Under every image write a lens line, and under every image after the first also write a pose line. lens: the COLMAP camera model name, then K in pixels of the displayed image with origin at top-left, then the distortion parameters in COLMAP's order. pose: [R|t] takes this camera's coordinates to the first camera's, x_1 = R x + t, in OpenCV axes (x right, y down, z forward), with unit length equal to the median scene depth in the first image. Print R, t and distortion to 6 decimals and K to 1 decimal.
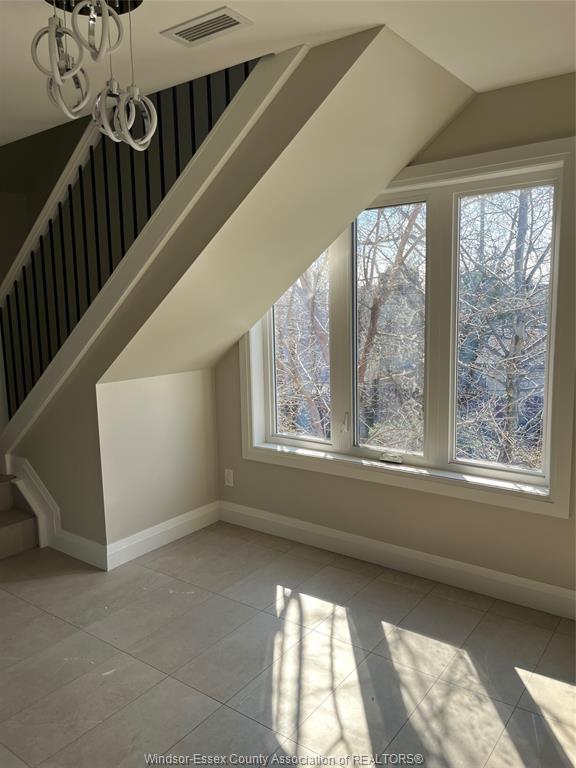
lens RADIAL K [[578.3, 0, 281.3], [0, 578.3, 384.3], [0, 0, 1]] dist [0.075386, -0.112161]
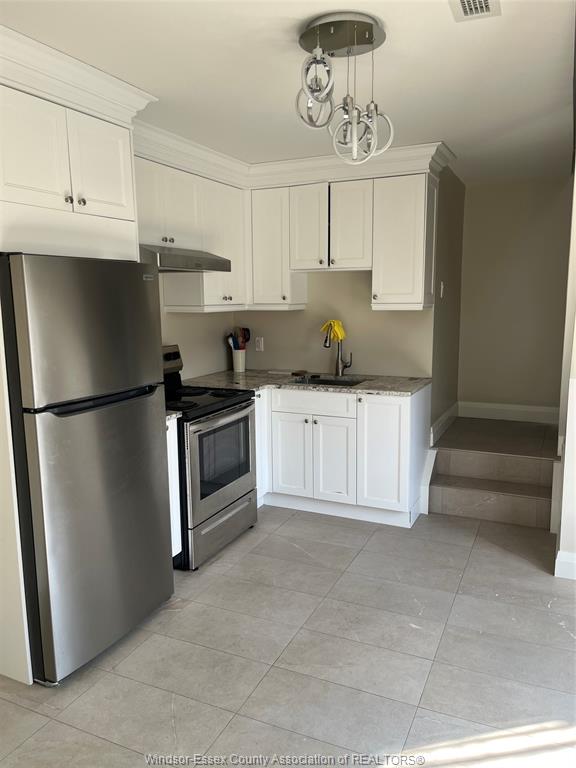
lens RADIAL K [[571.8, 0, 288.0], [0, 571.8, 384.0], [0, 0, 1]] dist [0.038683, -0.109818]
pose [[0.199762, 0.170202, -0.964949, 0.842852], [-0.129873, 0.980708, 0.146096, -0.118195], [0.971199, 0.096137, 0.218013, 0.642555]]
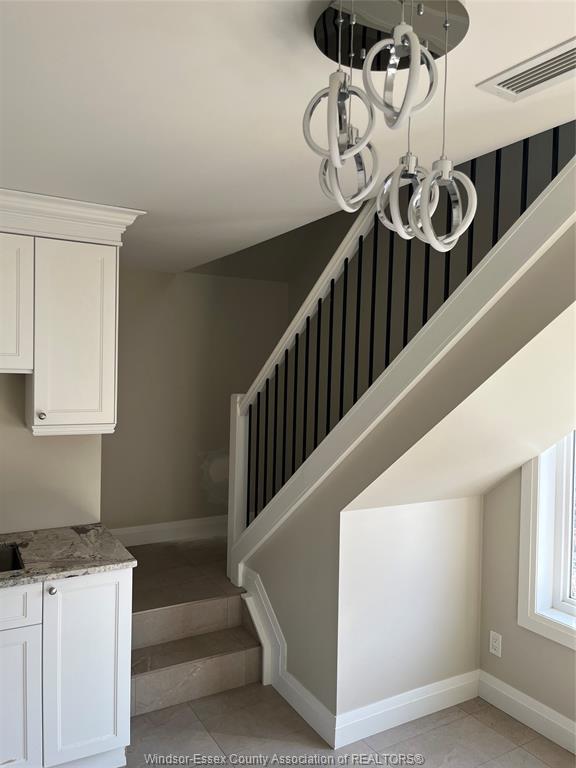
lens RADIAL K [[578.3, 0, 281.3], [0, 578.3, 384.3], [0, 0, 1]] dist [0.075386, -0.112161]
pose [[0.916265, 0.052910, -0.397063, -0.135310], [-0.098071, 0.990702, -0.094296, -0.165406], [0.388382, 0.125341, 0.912935, 0.334513]]
